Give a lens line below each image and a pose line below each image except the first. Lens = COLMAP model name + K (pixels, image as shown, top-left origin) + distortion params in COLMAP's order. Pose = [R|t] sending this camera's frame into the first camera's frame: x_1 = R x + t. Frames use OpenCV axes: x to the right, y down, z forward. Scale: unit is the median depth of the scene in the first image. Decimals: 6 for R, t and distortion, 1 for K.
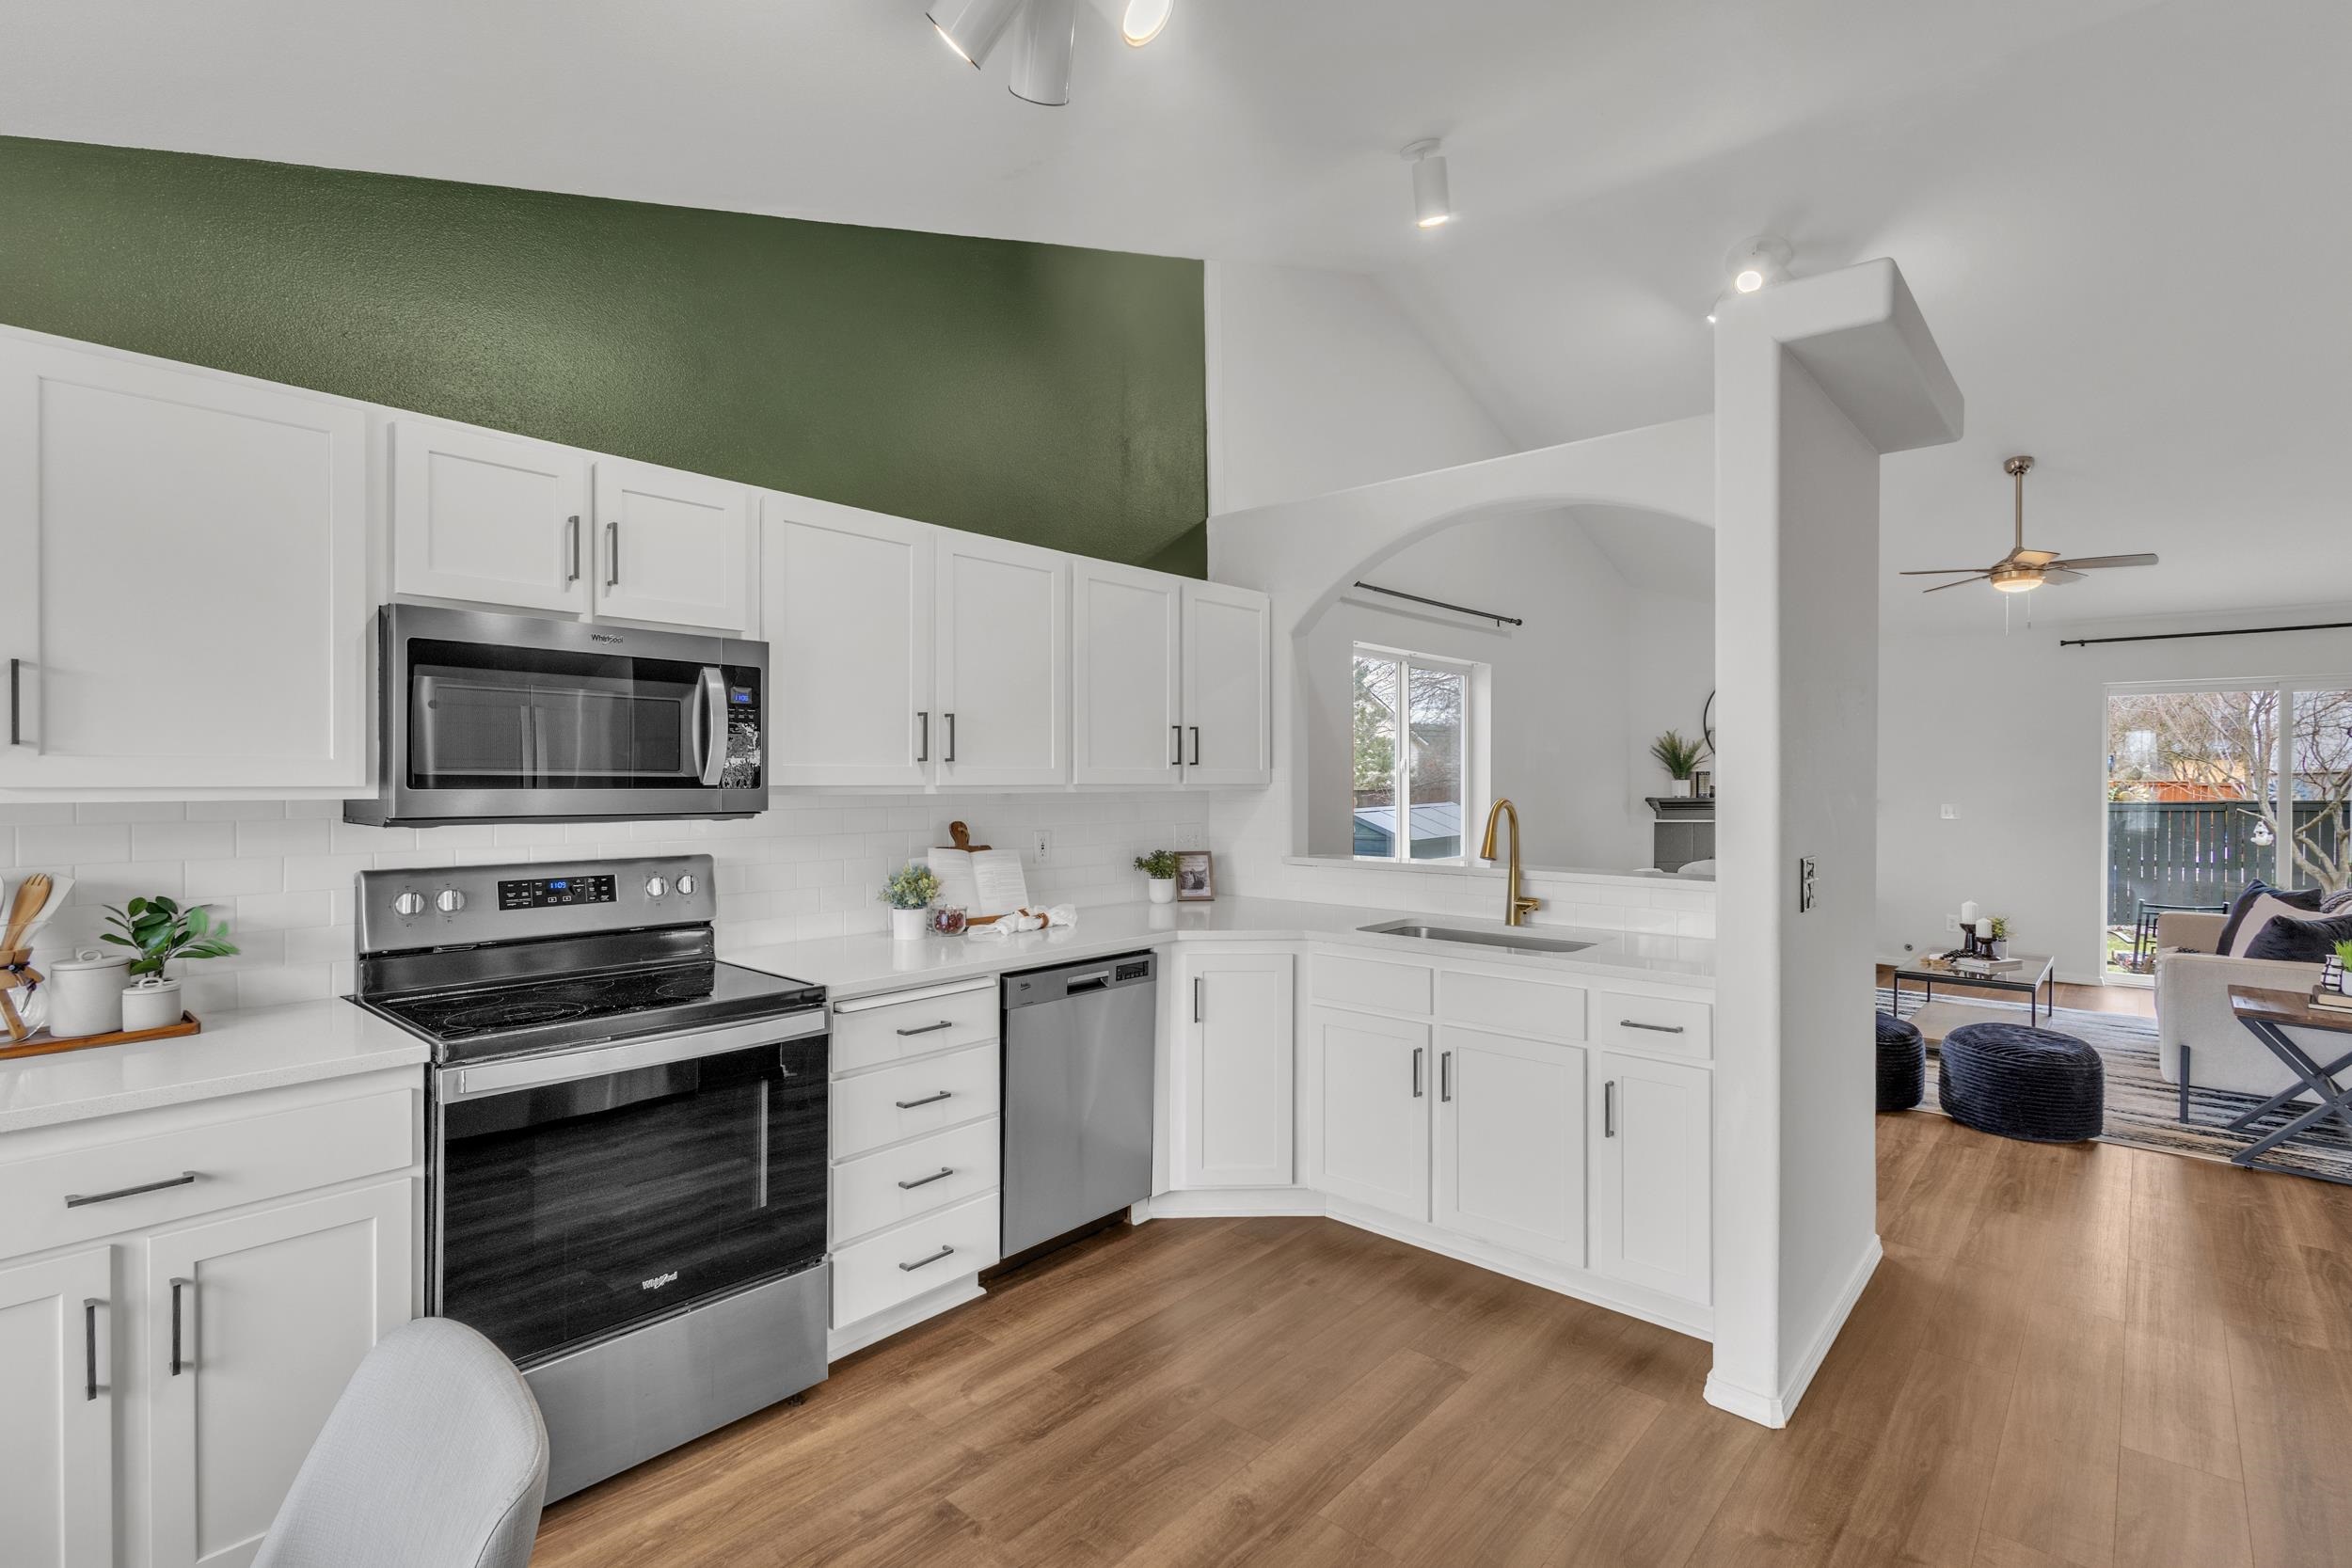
lens RADIAL K [[1092.8, 0, 1185.3], [0, 1092.8, 781.7], [0, 0, 1]] dist [0.012342, -0.002075]
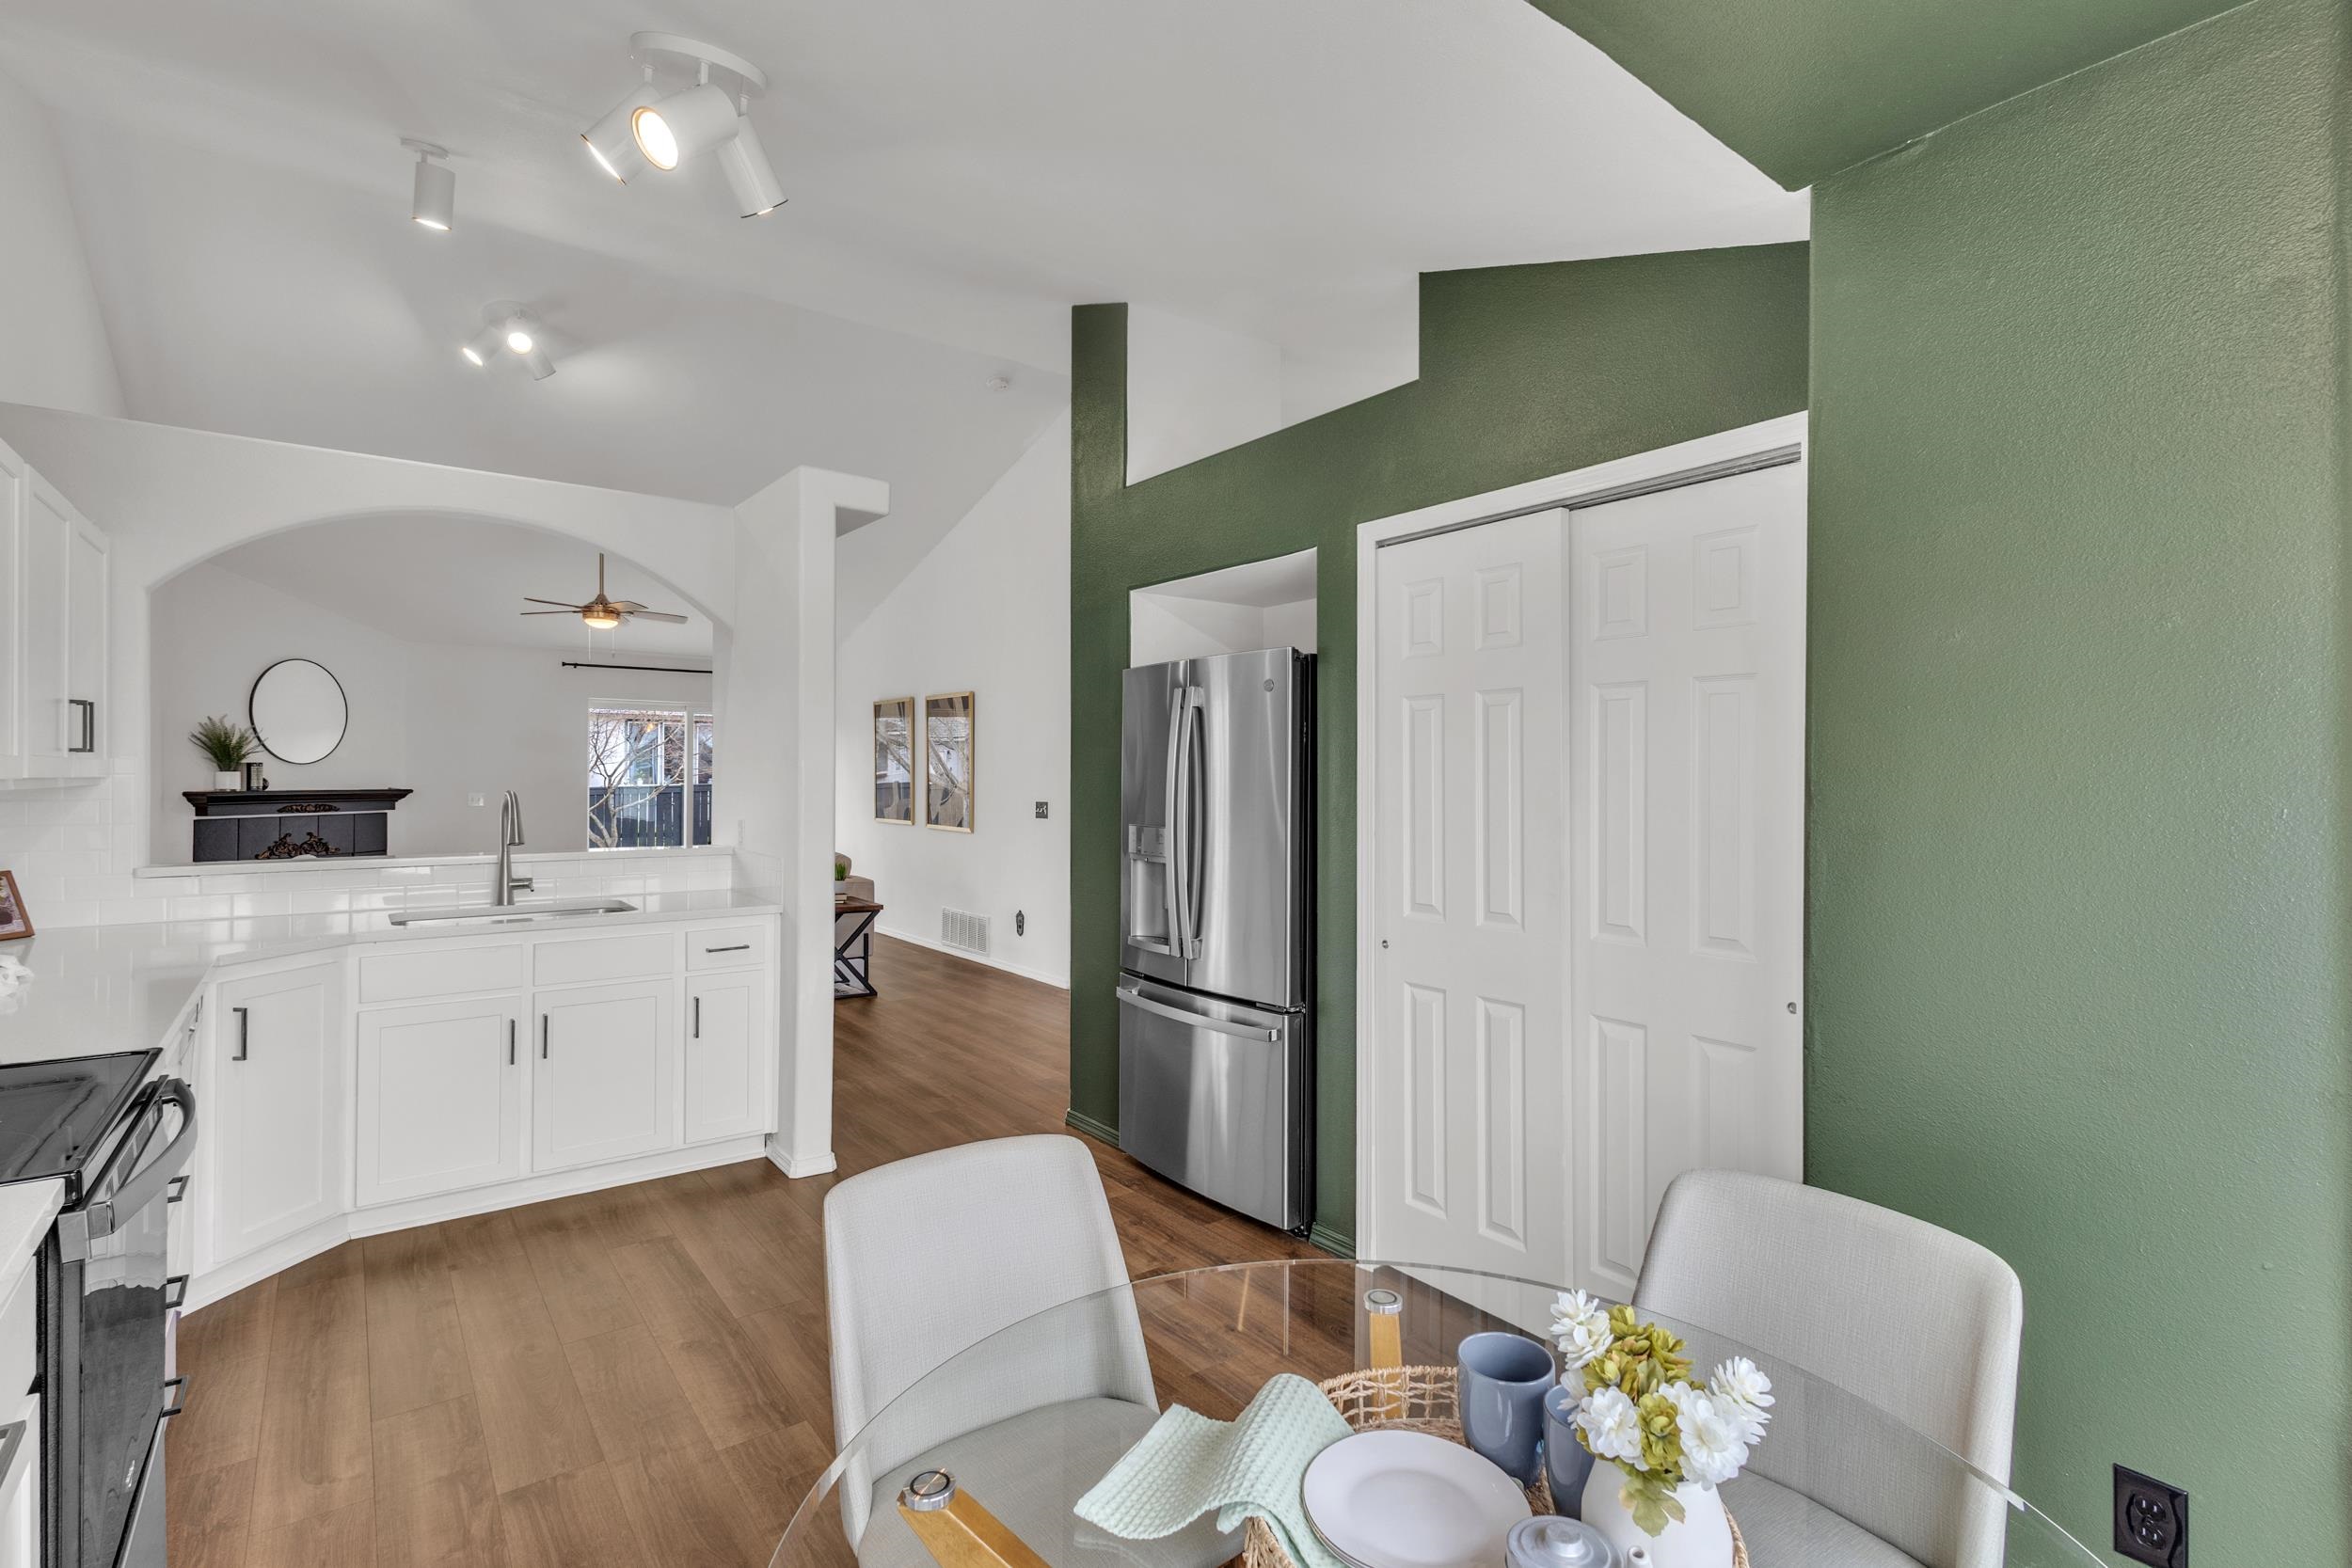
lens RADIAL K [[1092.8, 0, 1157.5], [0, 1092.8, 771.6], [0, 0, 1]] dist [0.012342, -0.002075]
pose [[0.211103, 0.001779, 0.977462, -0.645348], [-0.000447, 0.999998, -0.001724, -0.001128], [-0.977464, -0.000073, 0.211103, 0.125322]]
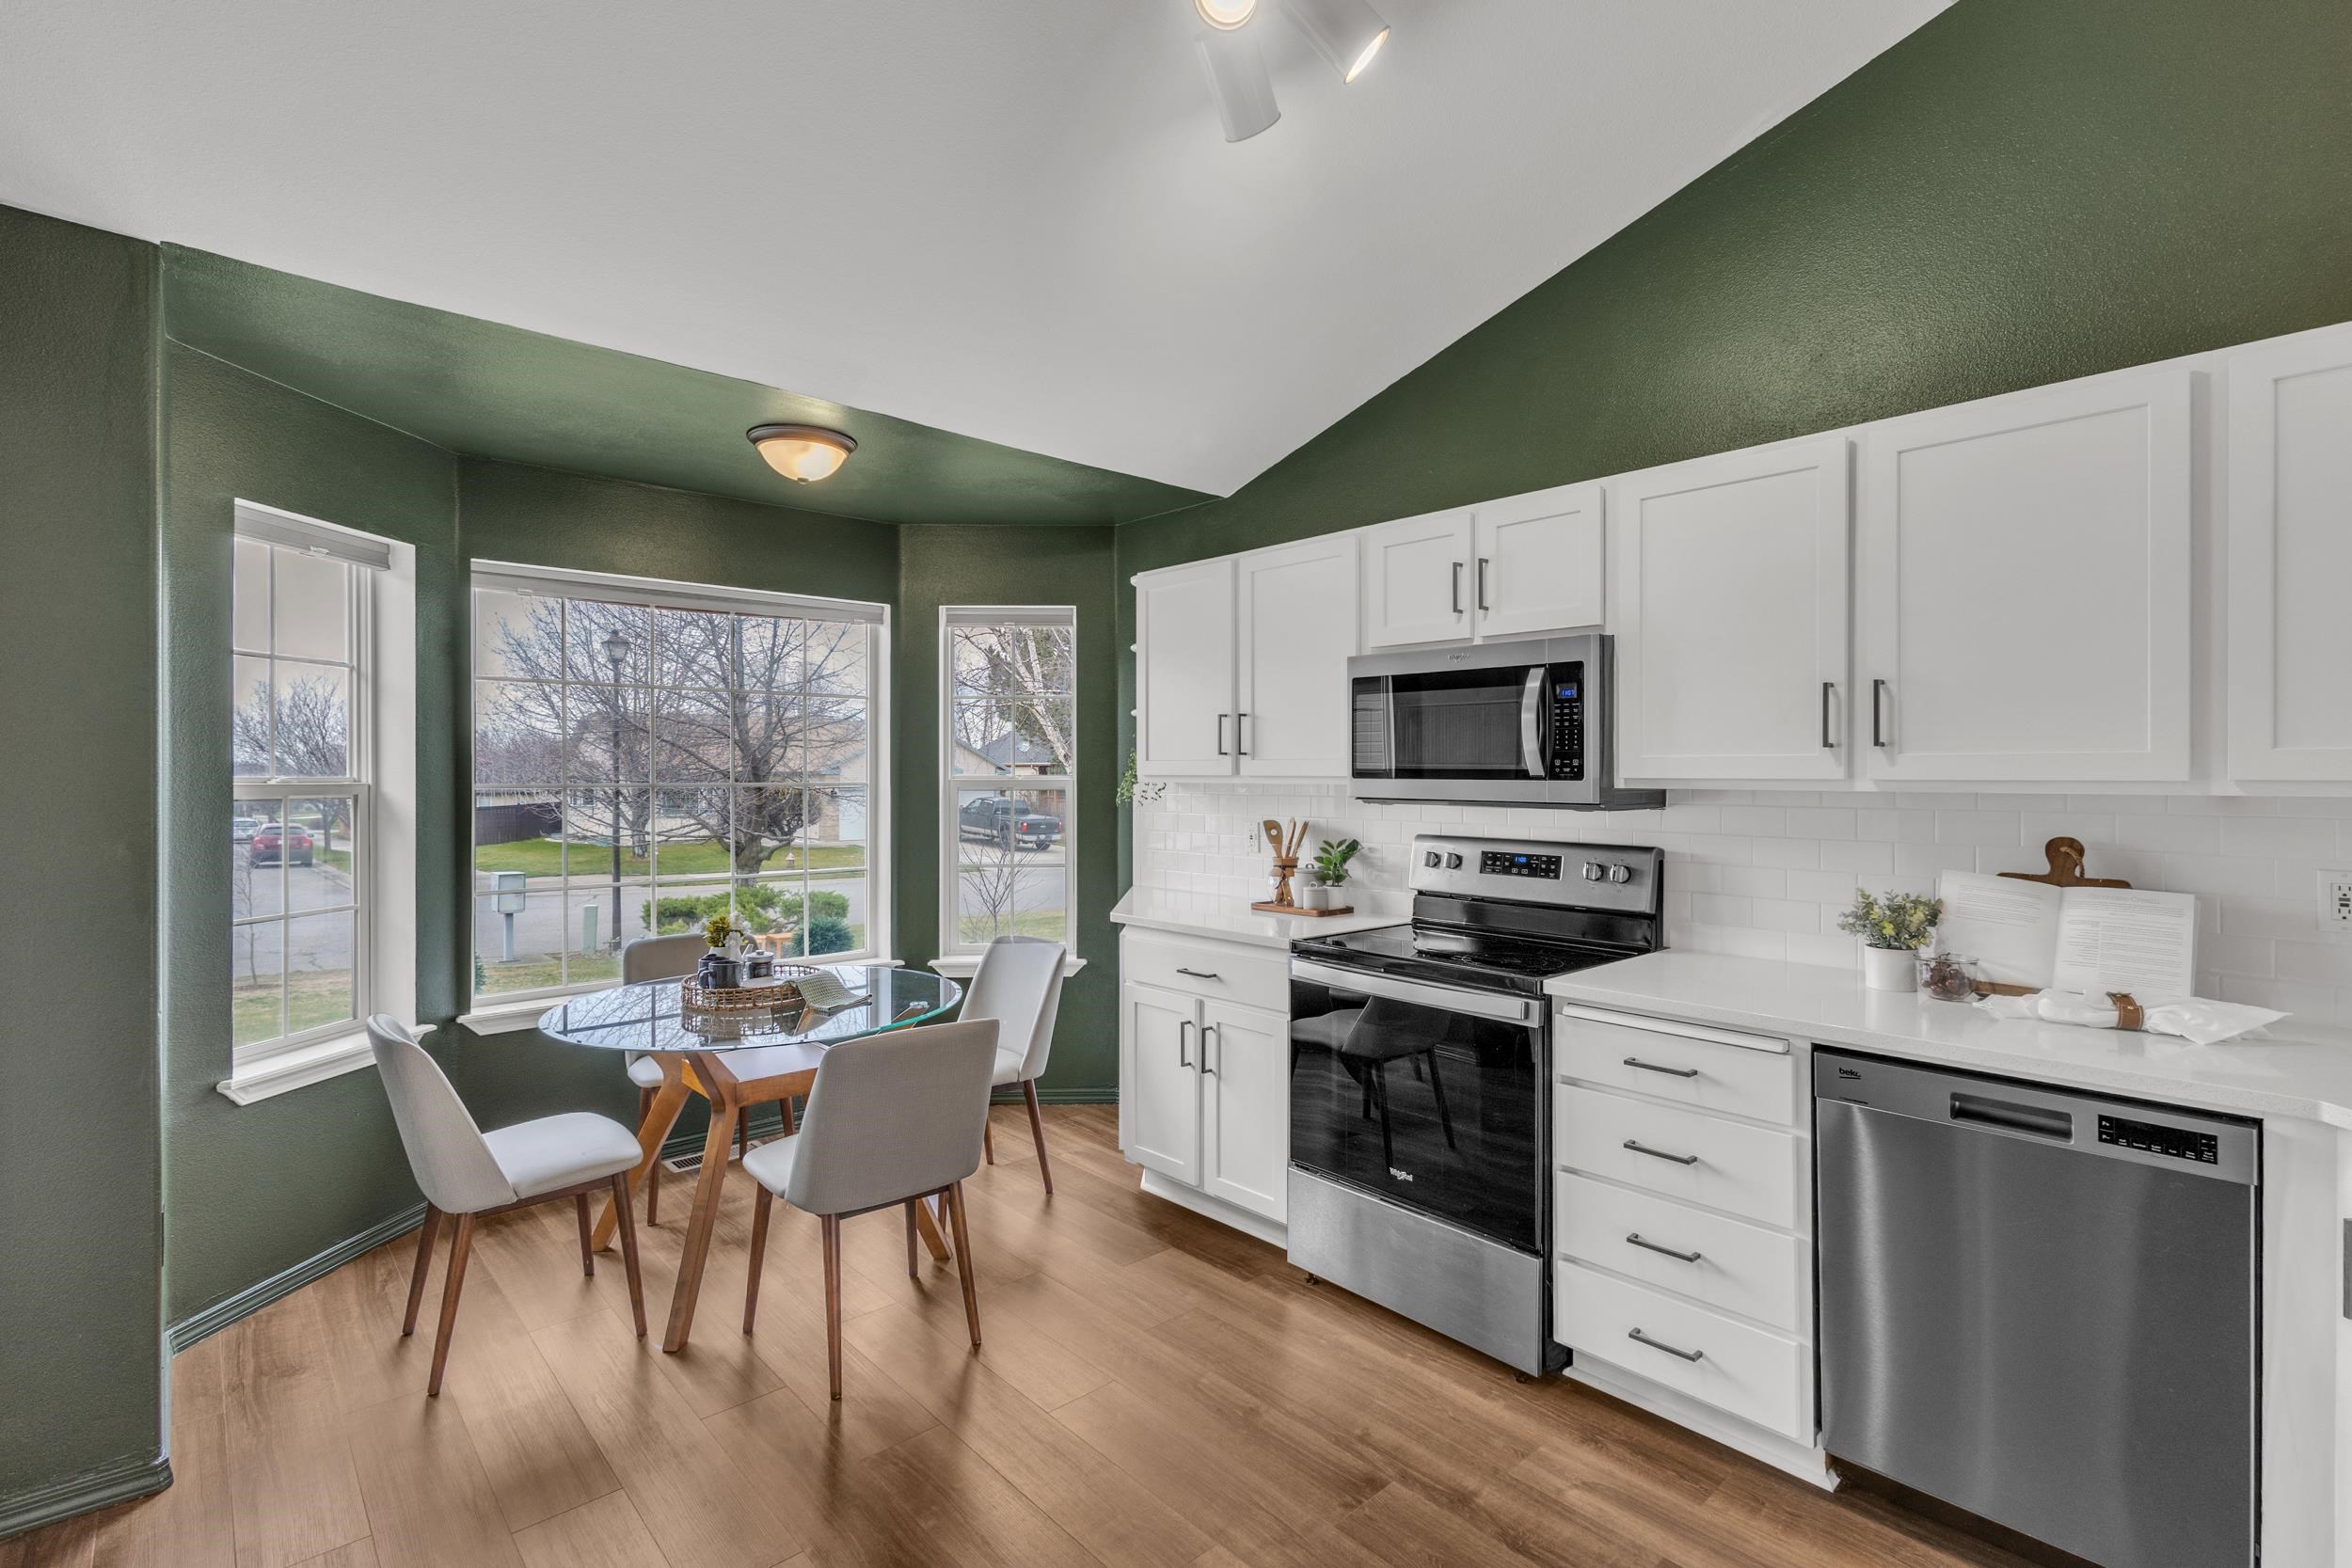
lens RADIAL K [[1092.8, 0, 1158.7], [0, 1092.8, 770.3], [0, 0, 1]] dist [0.012342, -0.002075]
pose [[-0.118159, -0.001539, -0.992993, 0.490630], [-0.003675, 0.999993, -0.001112, -0.000586], [0.992988, 0.003518, -0.118164, 0.545316]]
